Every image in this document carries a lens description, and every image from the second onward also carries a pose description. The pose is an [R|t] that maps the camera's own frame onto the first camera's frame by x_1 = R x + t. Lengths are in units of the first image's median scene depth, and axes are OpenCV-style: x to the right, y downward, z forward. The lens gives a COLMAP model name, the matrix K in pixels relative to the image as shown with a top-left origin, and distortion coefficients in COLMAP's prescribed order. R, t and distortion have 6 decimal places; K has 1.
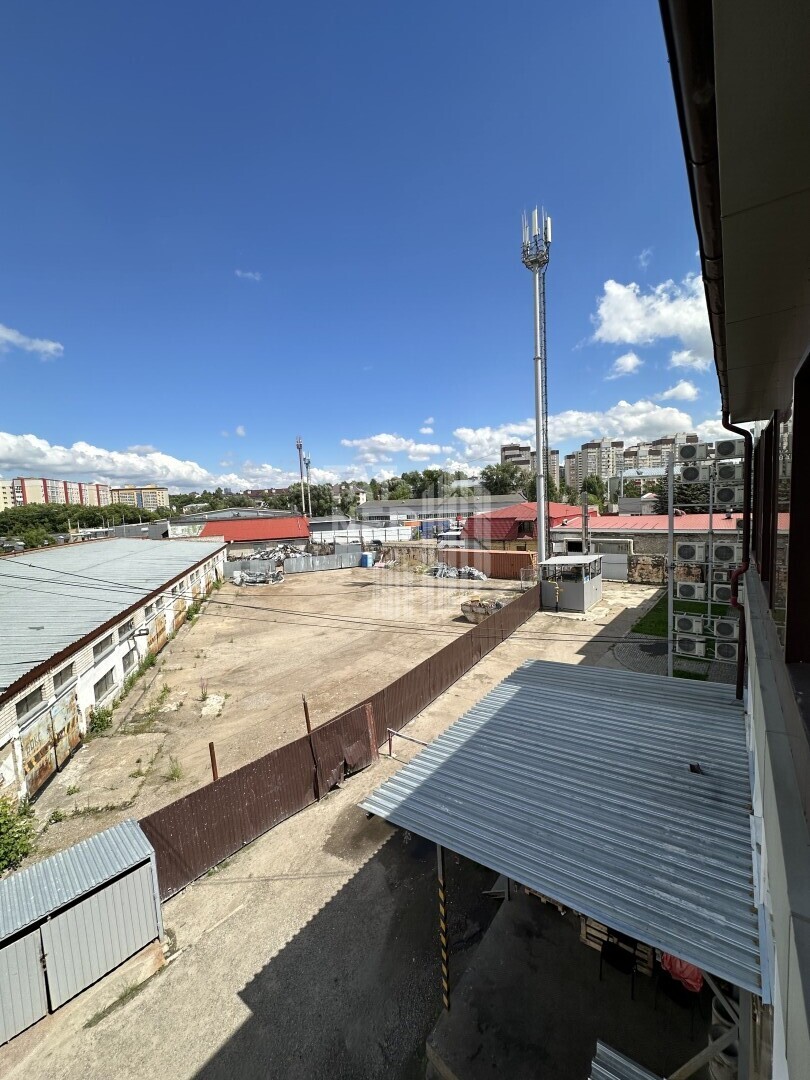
lens RADIAL K [[430.1, 0, 409.4], [0, 430.1, 544.8], [0, 0, 1]] dist [-0.004845, 0.001663]
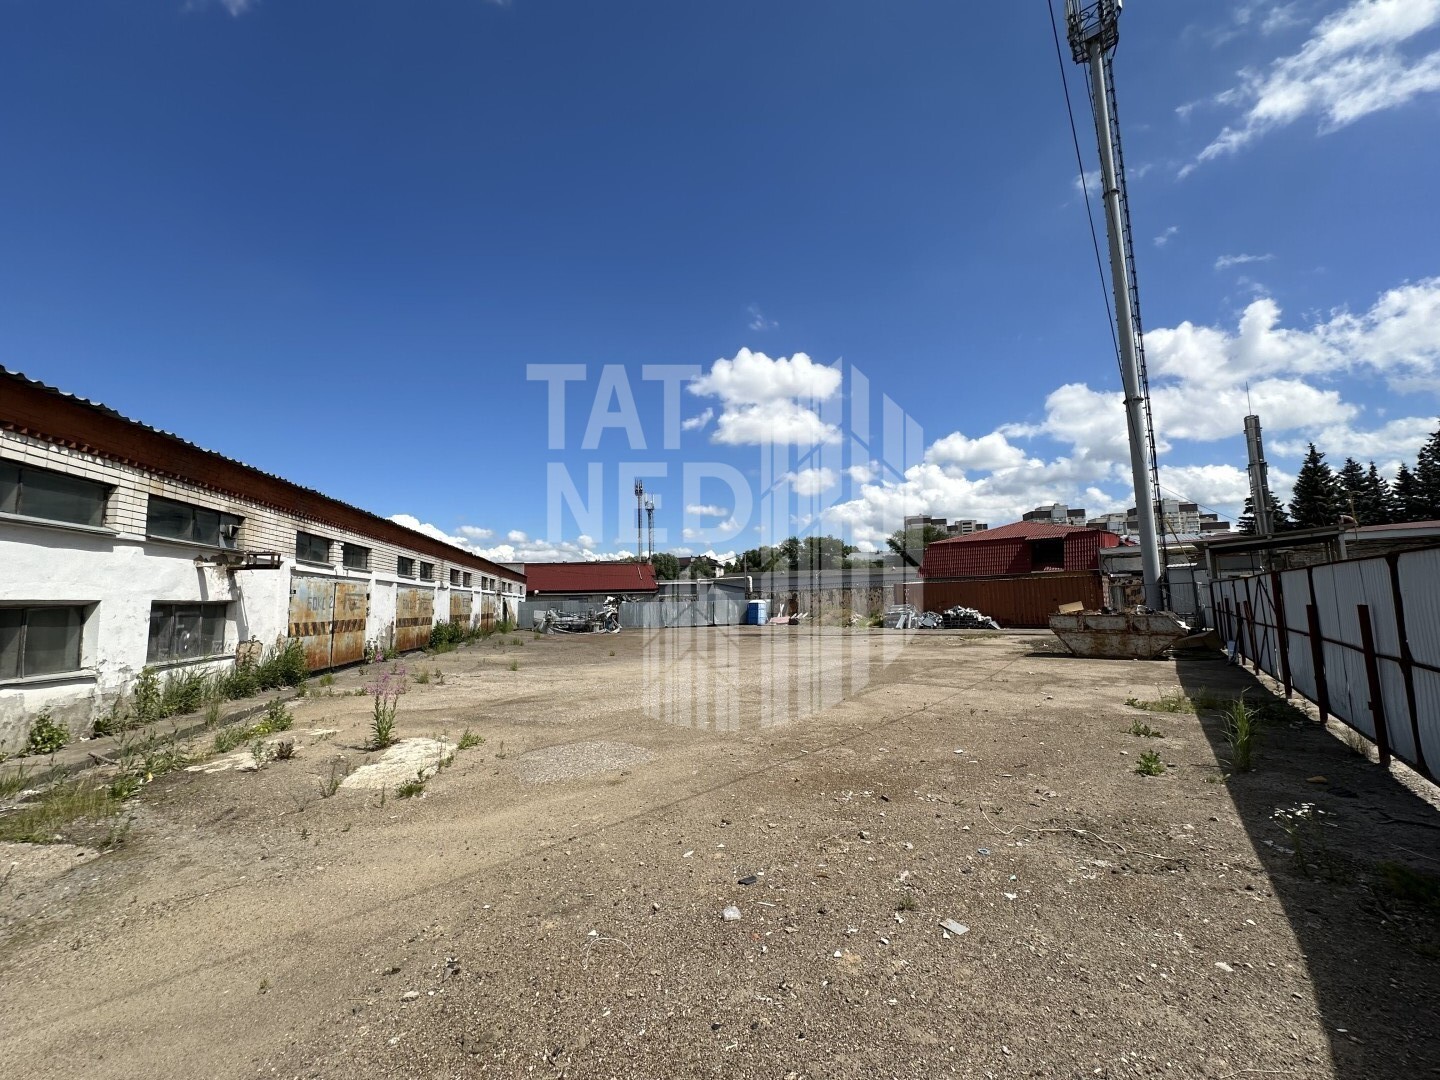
lens RADIAL K [[573.5, 0, 723.0], [0, 573.5, 541.1], [0, 0, 1]] dist [-0.004845, 0.001663]
pose [[0.996331, 0.011379, -0.084820, -0.228758], [-0.028331, 0.979092, -0.201437, 0.286527], [0.080754, 0.203101, 0.975822, 0.615850]]
